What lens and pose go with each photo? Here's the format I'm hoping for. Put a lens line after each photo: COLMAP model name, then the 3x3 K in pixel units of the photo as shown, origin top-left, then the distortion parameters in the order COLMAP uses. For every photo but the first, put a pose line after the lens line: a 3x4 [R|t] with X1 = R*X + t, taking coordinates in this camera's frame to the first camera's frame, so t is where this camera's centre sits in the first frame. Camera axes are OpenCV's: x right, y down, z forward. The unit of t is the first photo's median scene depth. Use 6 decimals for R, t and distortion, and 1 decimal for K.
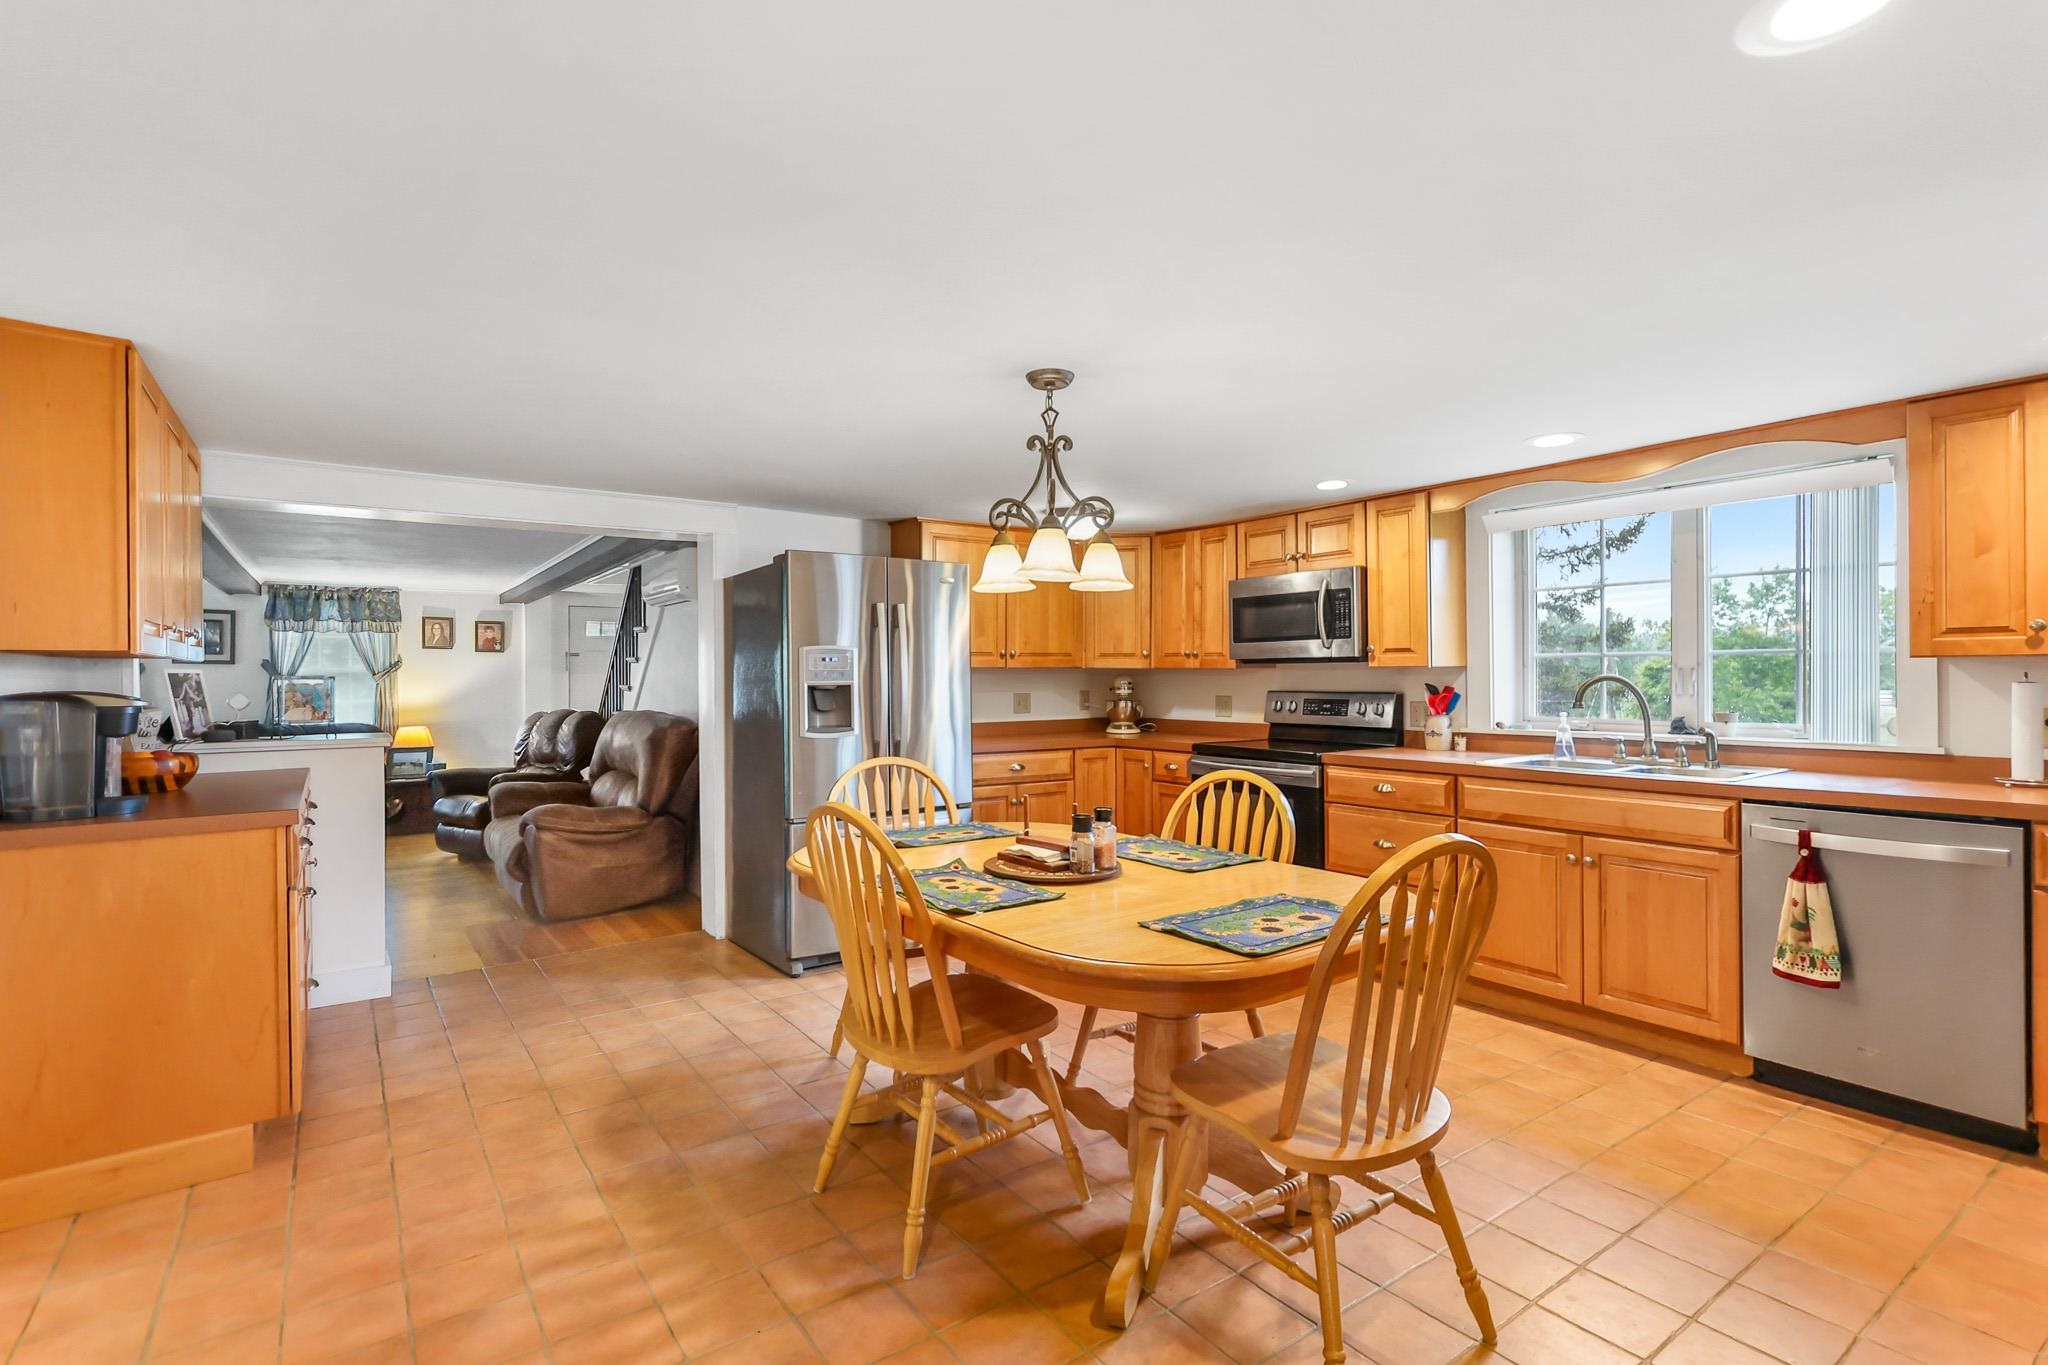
lens RADIAL K [[982.1, 0, 1024.0], [0, 982.1, 682.5], [0, 0, 1]] dist [-0.001582, -0.000069]
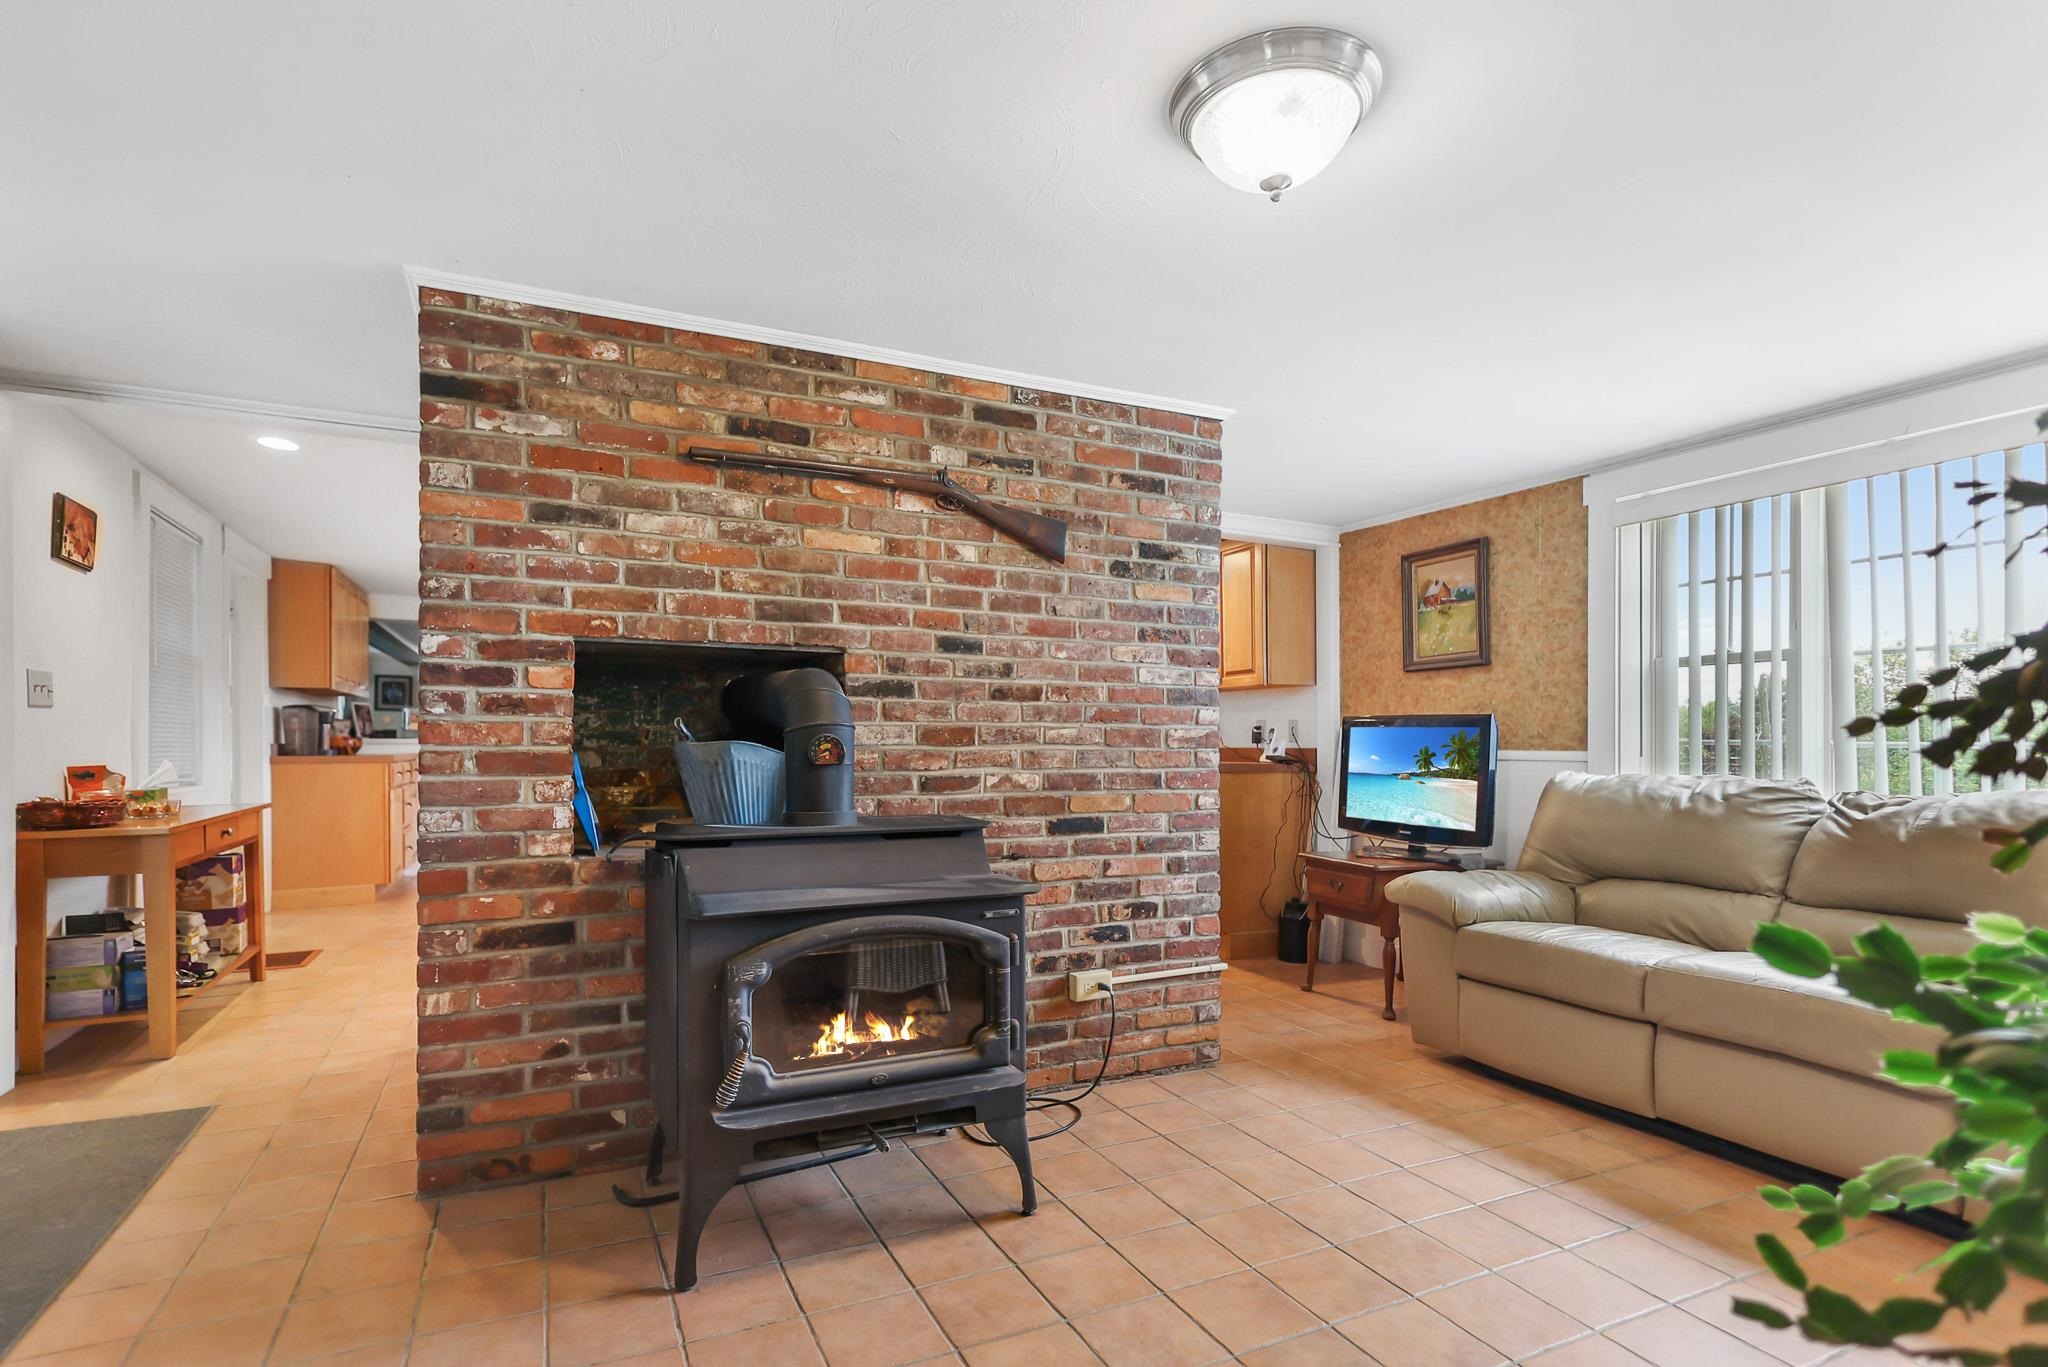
lens RADIAL K [[960.7, 0, 1026.0], [0, 960.7, 749.0], [0, 0, 1]] dist [0.000521, 0.000086]
pose [[0.990414, 0.009223, -0.137819, 0.745725], [-0.009250, 0.999957, 0.000444, 0.066211], [0.137817, 0.000835, 0.990457, -0.745082]]
